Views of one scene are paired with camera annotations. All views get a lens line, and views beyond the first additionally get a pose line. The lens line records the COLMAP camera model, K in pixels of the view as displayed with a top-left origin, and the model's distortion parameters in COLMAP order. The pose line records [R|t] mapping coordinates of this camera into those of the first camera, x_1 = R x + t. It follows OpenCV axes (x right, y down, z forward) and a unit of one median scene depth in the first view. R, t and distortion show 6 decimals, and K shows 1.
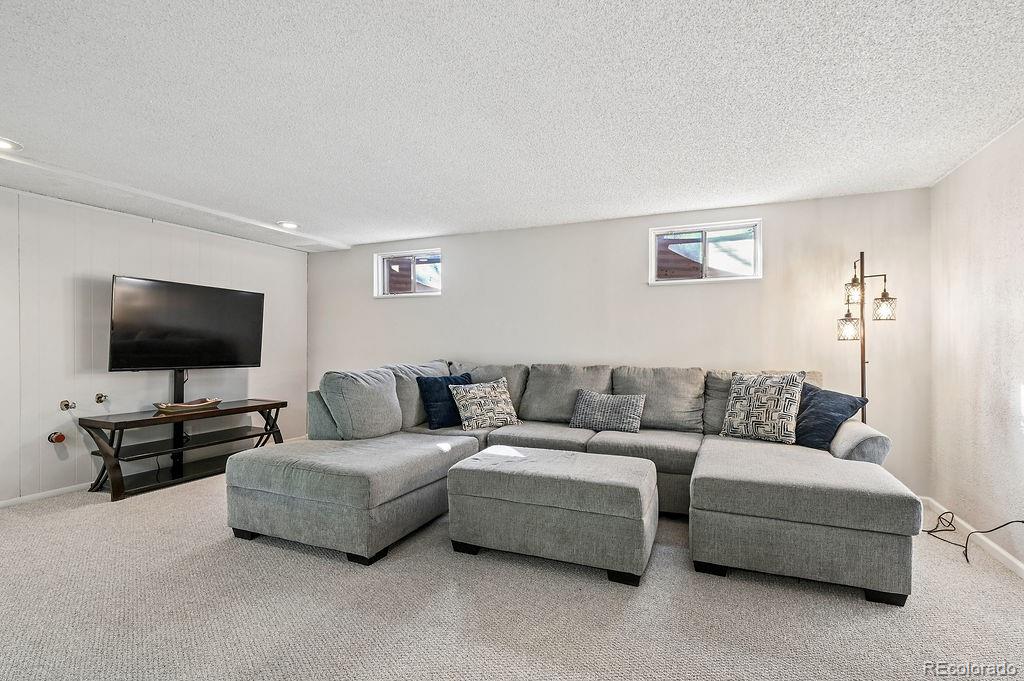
lens RADIAL K [[458.2, 0, 512.4], [0, 458.2, 340.3], [0, 0, 1]] dist [-0.001790, 0.000928]
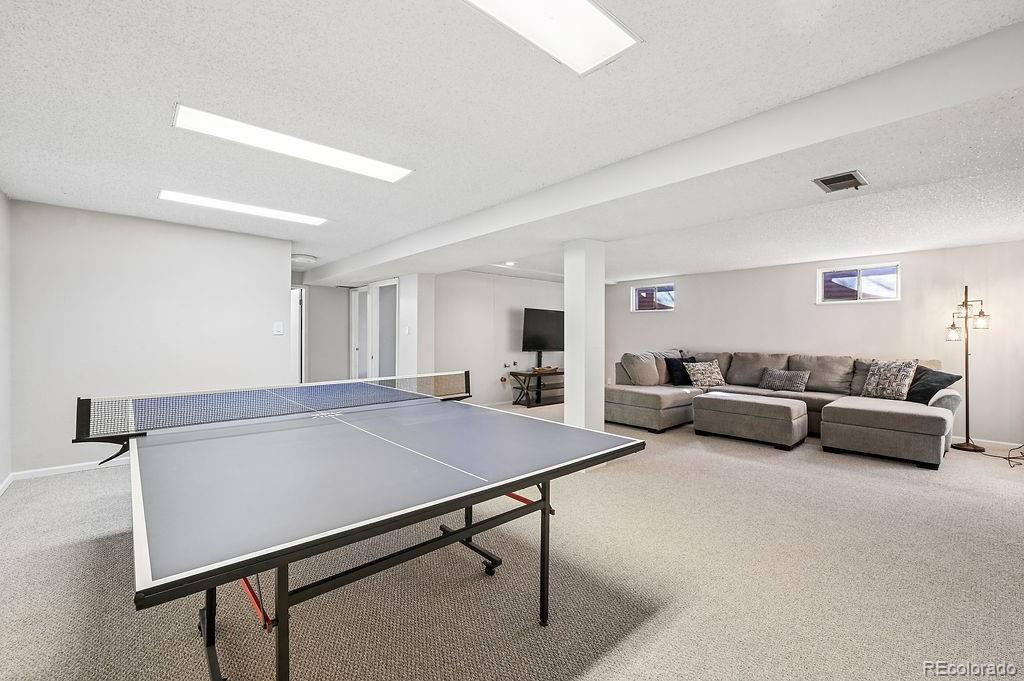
lens RADIAL K [[436.7, 0, 510.0], [0, 436.7, 334.7], [0, 0, 1]] dist [-0.001183, 0.000523]
pose [[0.912647, 0.004573, -0.408722, -0.062920], [-0.001943, 0.999975, 0.006848, -0.025480], [0.408743, -0.005456, 0.912633, -0.931994]]
